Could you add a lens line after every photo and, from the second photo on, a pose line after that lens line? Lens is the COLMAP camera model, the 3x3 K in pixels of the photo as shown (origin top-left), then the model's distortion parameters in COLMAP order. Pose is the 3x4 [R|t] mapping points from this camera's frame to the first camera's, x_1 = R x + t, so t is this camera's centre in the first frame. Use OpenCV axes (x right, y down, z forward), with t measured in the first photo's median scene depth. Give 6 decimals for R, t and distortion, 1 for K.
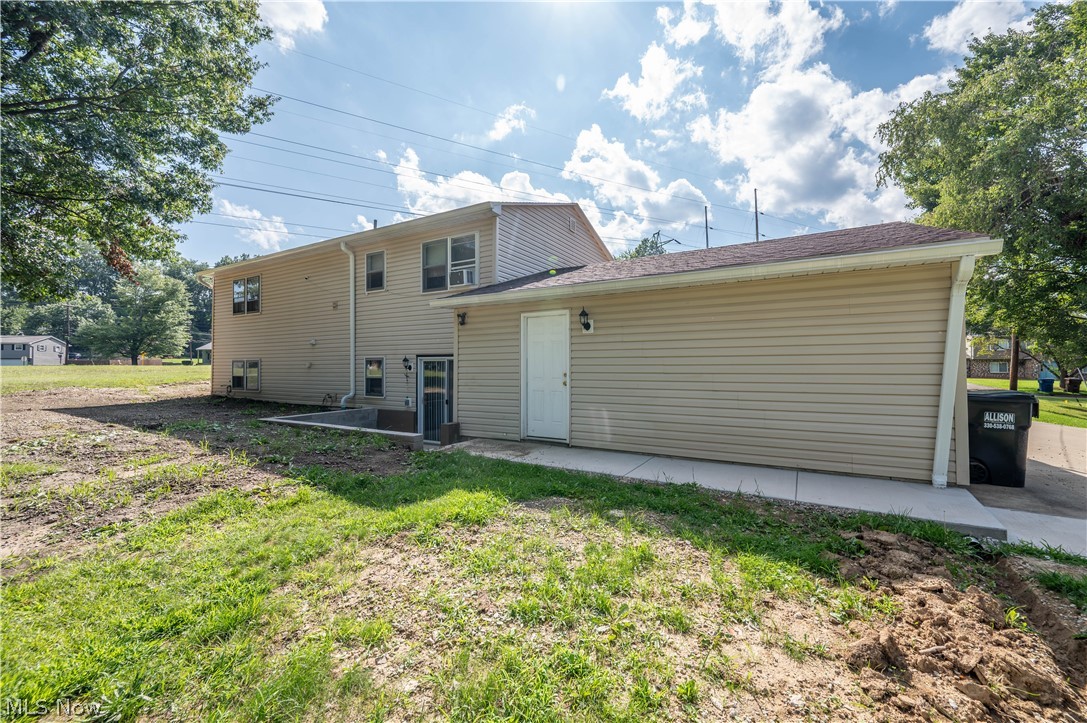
lens RADIAL K [[440.2, 0, 543.5], [0, 440.2, 361.5], [0, 0, 1]] dist [0.000641, -0.000123]
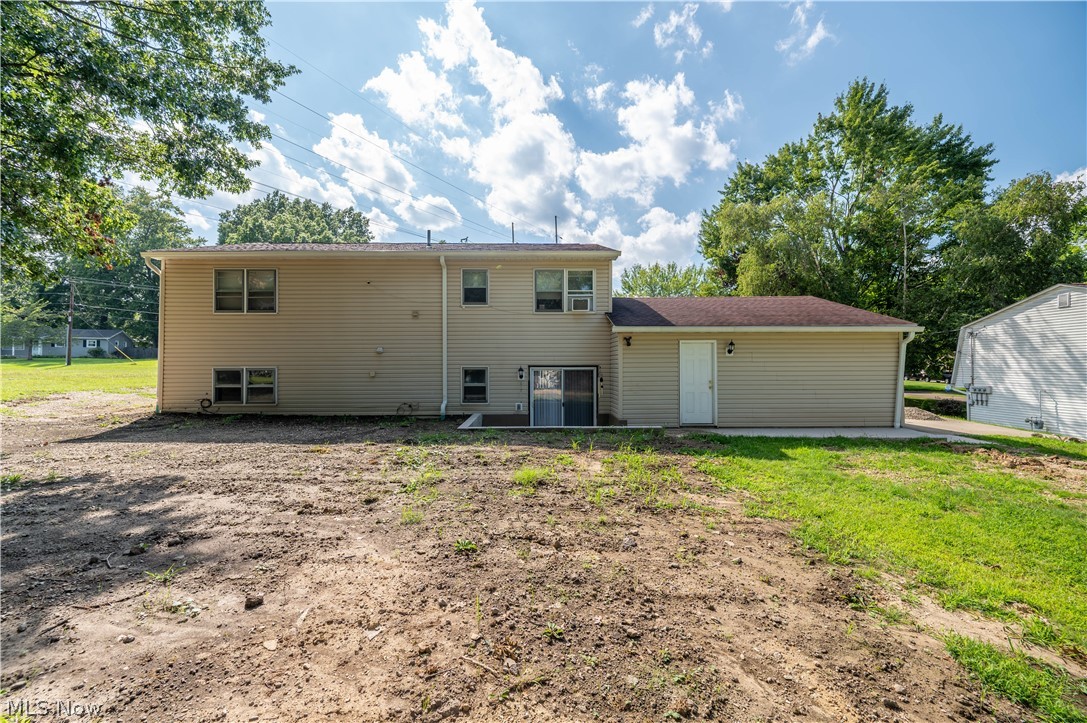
lens RADIAL K [[428.5, 0, 544.4], [0, 428.5, 362.7], [0, 0, 1]] dist [-0.001653, -0.000059]
pose [[0.851795, 0.007886, 0.523816, -0.883521], [-0.007538, 0.999968, -0.002797, -0.020379], [-0.523821, -0.001565, 0.851827, 0.021211]]
